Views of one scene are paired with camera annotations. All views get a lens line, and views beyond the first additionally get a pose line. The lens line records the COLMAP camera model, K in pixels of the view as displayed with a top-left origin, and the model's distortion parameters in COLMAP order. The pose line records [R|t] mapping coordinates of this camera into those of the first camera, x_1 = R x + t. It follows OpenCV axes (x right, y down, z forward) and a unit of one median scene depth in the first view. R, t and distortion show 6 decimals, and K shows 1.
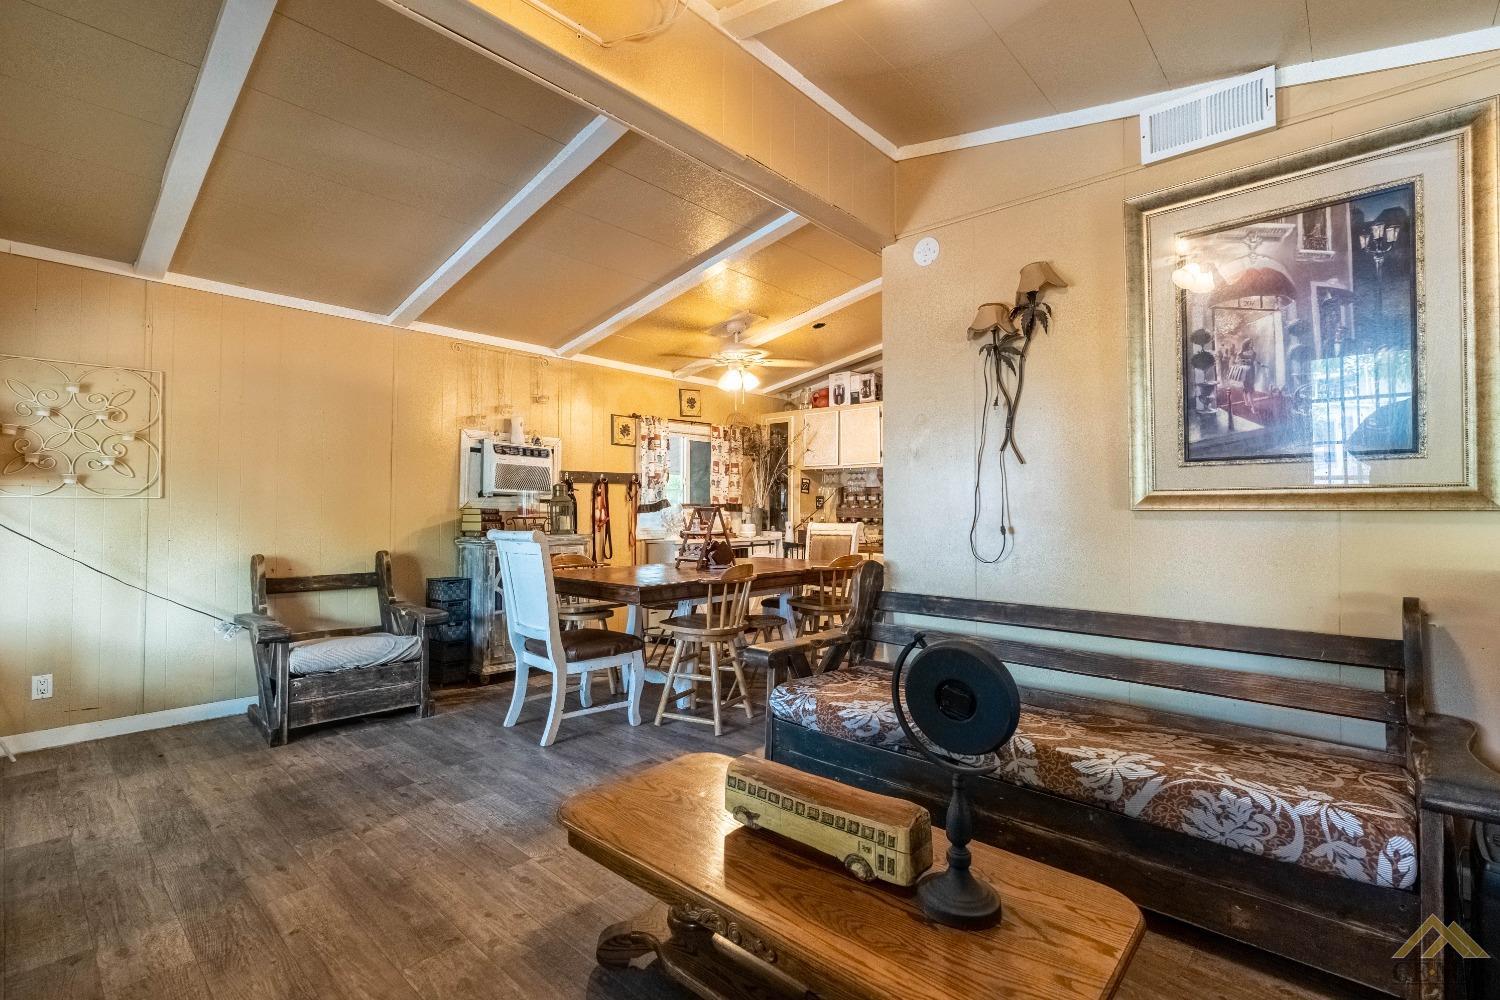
lens RADIAL K [[691.0, 0, 751.0], [0, 691.0, 503.7], [0, 0, 1]] dist [0.000505, 0.000483]
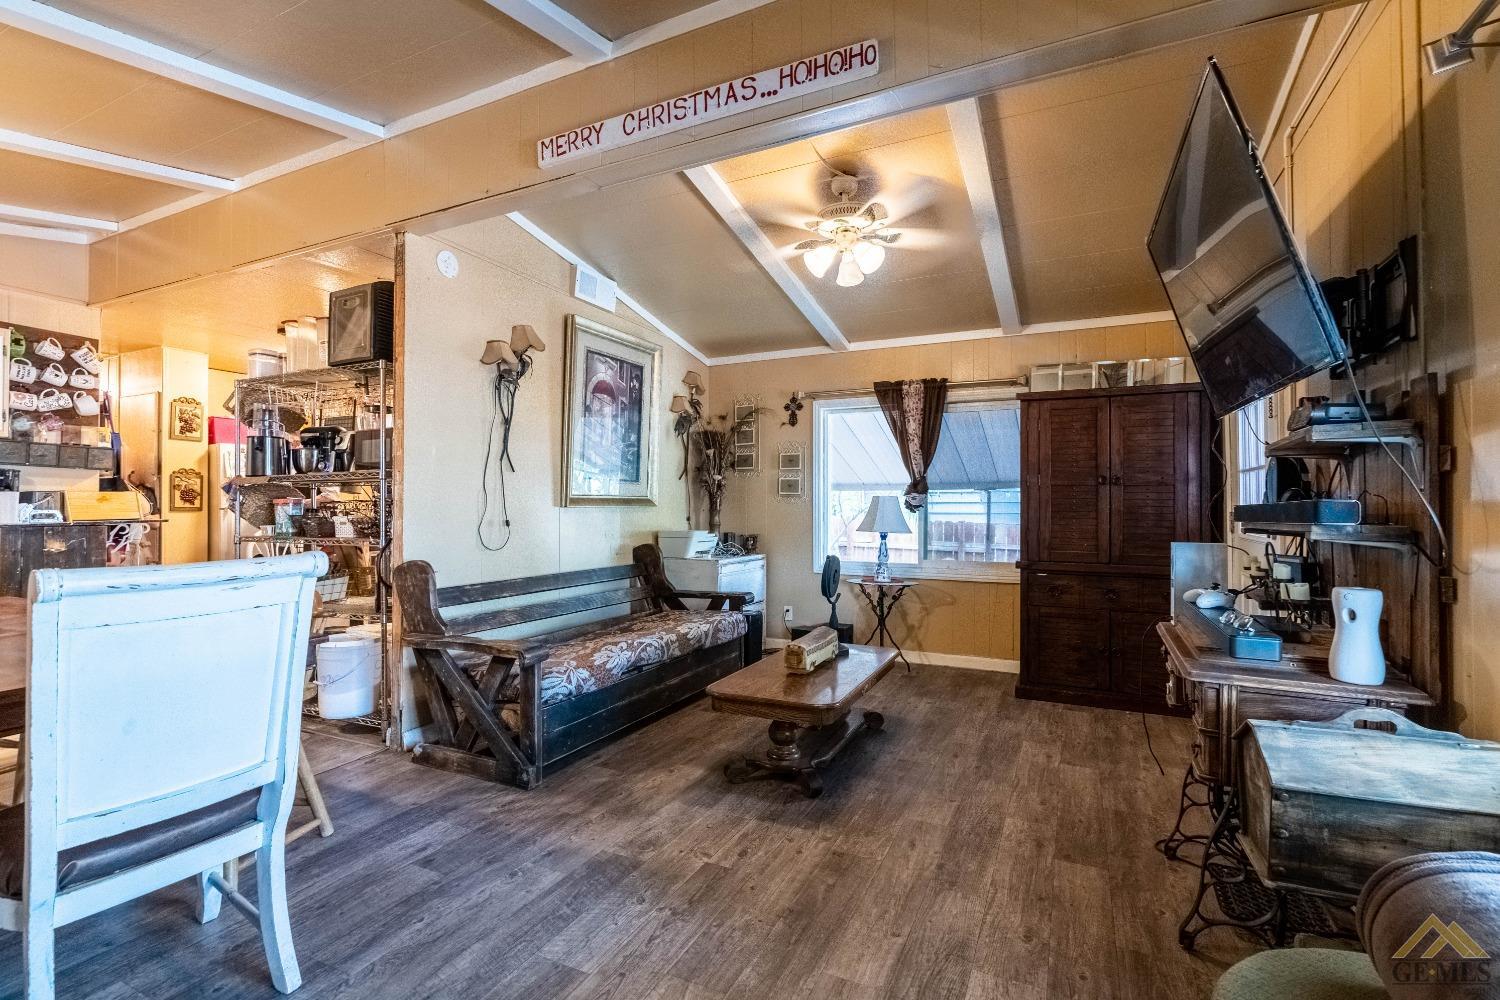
lens RADIAL K [[691.0, 0, 747.2], [0, 691.0, 506.3], [0, 0, 1]] dist [0.000505, 0.000483]
pose [[-0.288602, 0.001058, 0.957449, -1.204051], [-0.003728, 0.999991, -0.002229, 0.010473], [-0.957442, -0.004213, -0.288595, 1.162790]]
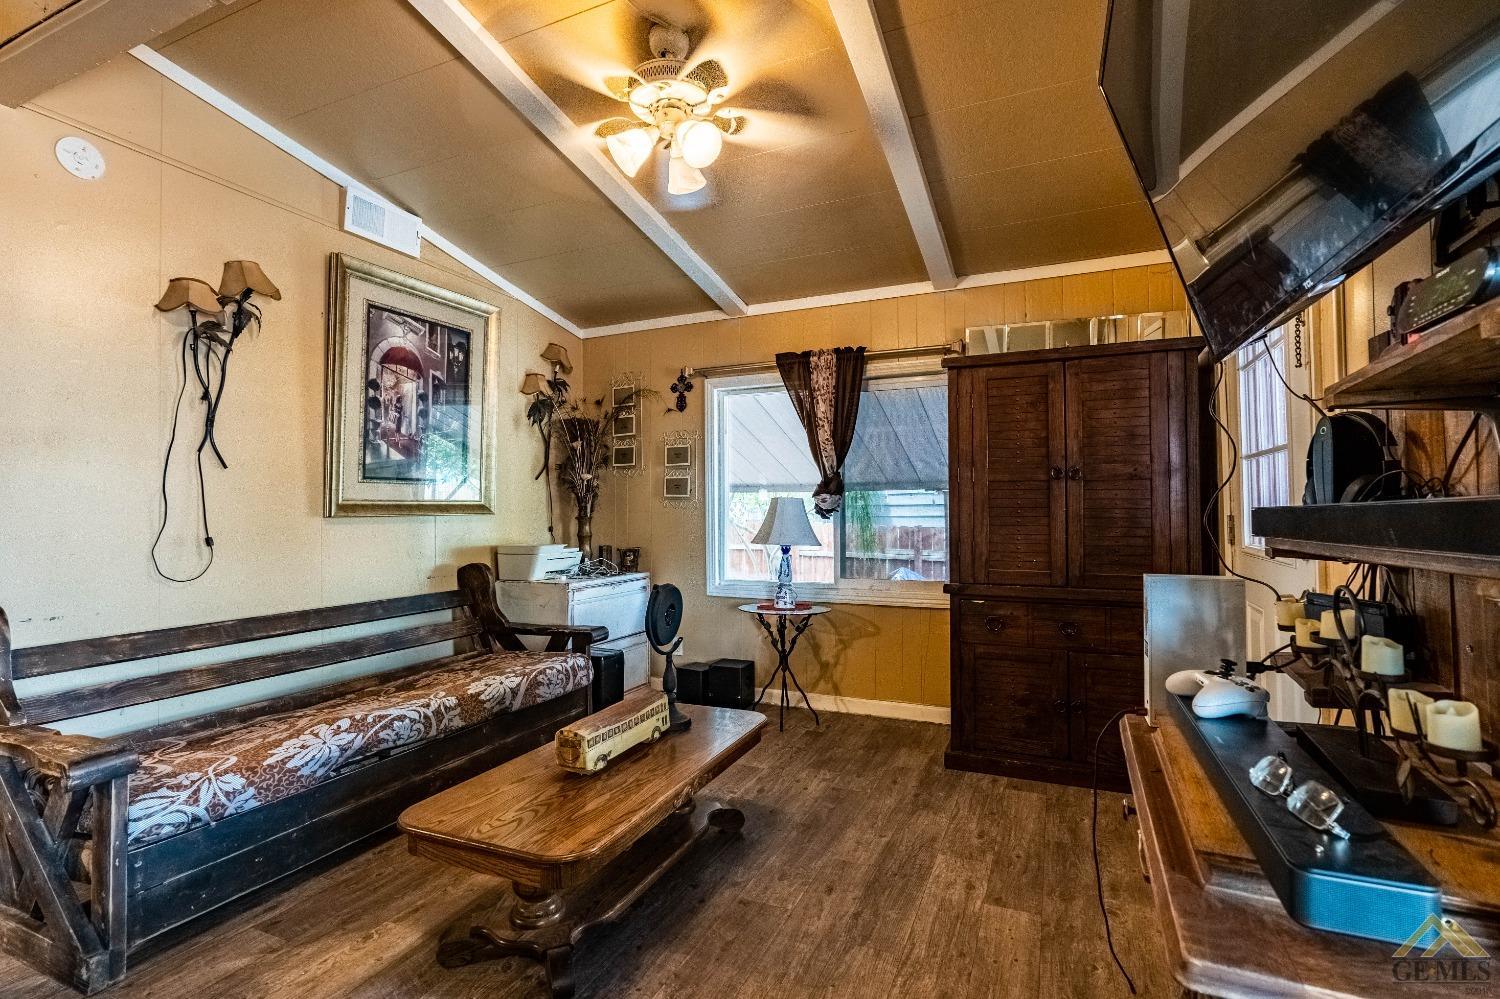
lens RADIAL K [[691.0, 0, 751.3], [0, 691.0, 507.5], [0, 0, 1]] dist [0.000505, 0.000483]
pose [[-0.311463, 0.007463, 0.950229, -0.850627], [0.005997, 0.999965, -0.005888, 0.004811], [-0.950239, 0.003865, -0.311497, 0.755435]]
